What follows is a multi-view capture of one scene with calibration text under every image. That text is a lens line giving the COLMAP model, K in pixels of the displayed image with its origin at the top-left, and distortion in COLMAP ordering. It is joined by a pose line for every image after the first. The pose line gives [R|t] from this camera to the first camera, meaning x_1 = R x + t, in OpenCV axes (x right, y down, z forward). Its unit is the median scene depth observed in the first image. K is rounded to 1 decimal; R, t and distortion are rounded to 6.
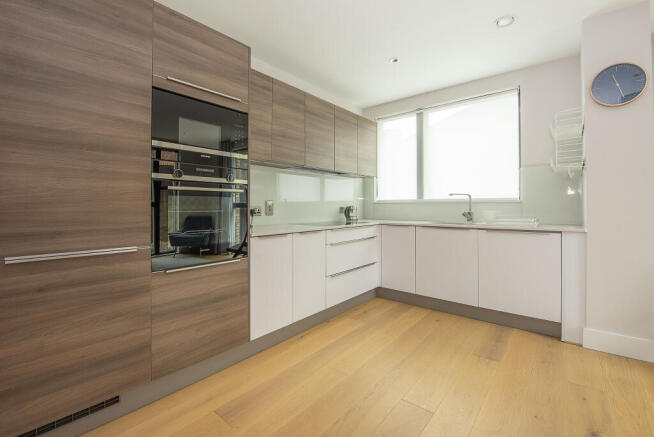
lens RADIAL K [[283.3, 0, 329.5], [0, 283.3, 205.9], [0, 0, 1]] dist [-0.001295, -0.000179]
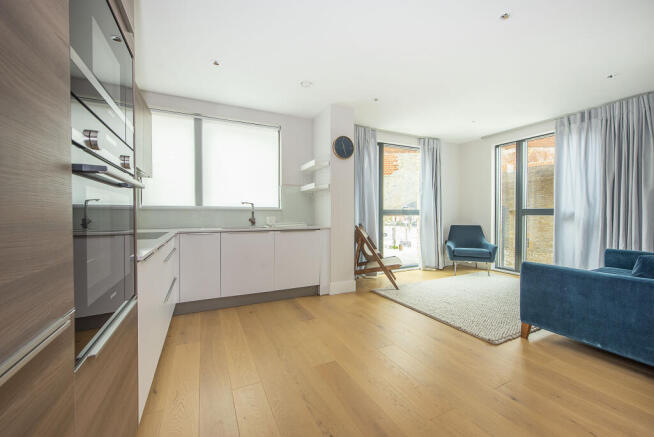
lens RADIAL K [[263.7, 0, 327.0], [0, 263.7, 218.5], [0, 0, 1]] dist [-0.020168, 0.000095]
pose [[0.414860, -0.013825, 0.909780, -0.399752], [-0.003463, 0.999853, 0.016773, 0.004331], [-0.909879, -0.010109, 0.414751, 0.249521]]
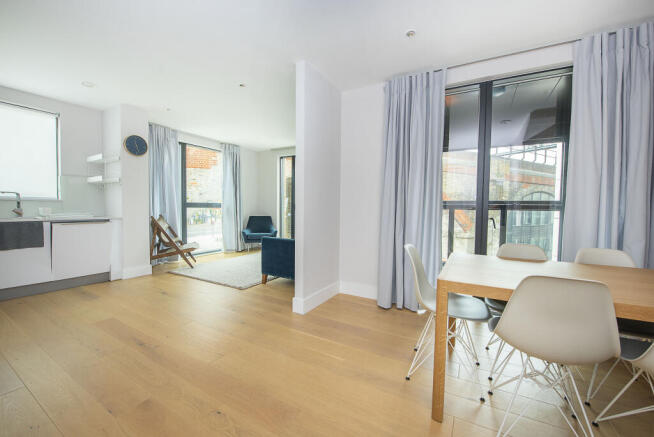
lens RADIAL K [[263.7, 0, 327.0], [0, 263.7, 218.5], [0, 0, 1]] dist [-0.020168, 0.000095]
pose [[-0.172762, -0.038985, 0.984192, -0.728495], [-0.014998, 0.999205, 0.036947, 0.005267], [-0.984849, -0.008377, -0.173209, -0.027390]]
